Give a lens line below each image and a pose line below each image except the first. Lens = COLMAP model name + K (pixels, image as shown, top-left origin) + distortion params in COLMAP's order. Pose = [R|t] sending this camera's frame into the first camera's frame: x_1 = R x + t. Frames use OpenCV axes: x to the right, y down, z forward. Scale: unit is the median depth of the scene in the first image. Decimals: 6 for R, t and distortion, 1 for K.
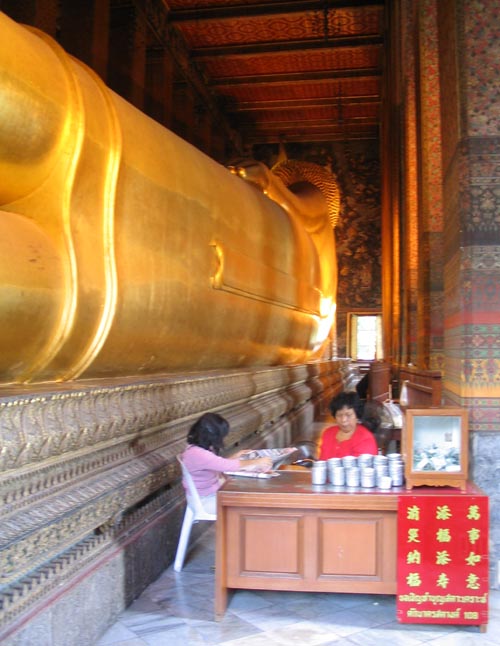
lens RADIAL K [[854.8, 0, 250.2], [0, 854.8, 324.0], [0, 0, 1]] dist [-0.028249, 0.000000]
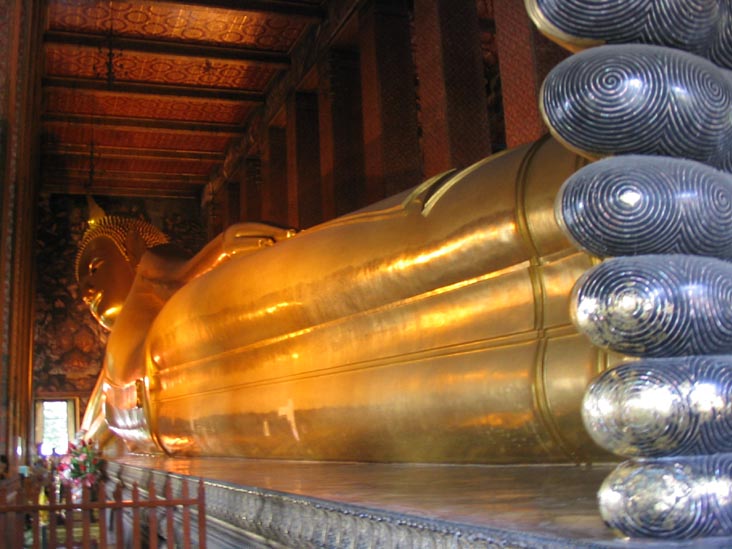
lens RADIAL K [[980.6, 0, 366.2], [0, 980.6, 274.9], [0, 0, 1]] dist [0.047160, 0.000000]
pose [[0.861276, 0.042235, 0.506380, -0.237910], [0.025848, 0.991608, -0.126670, -0.003866], [-0.507480, 0.122187, 0.852956, 0.047700]]
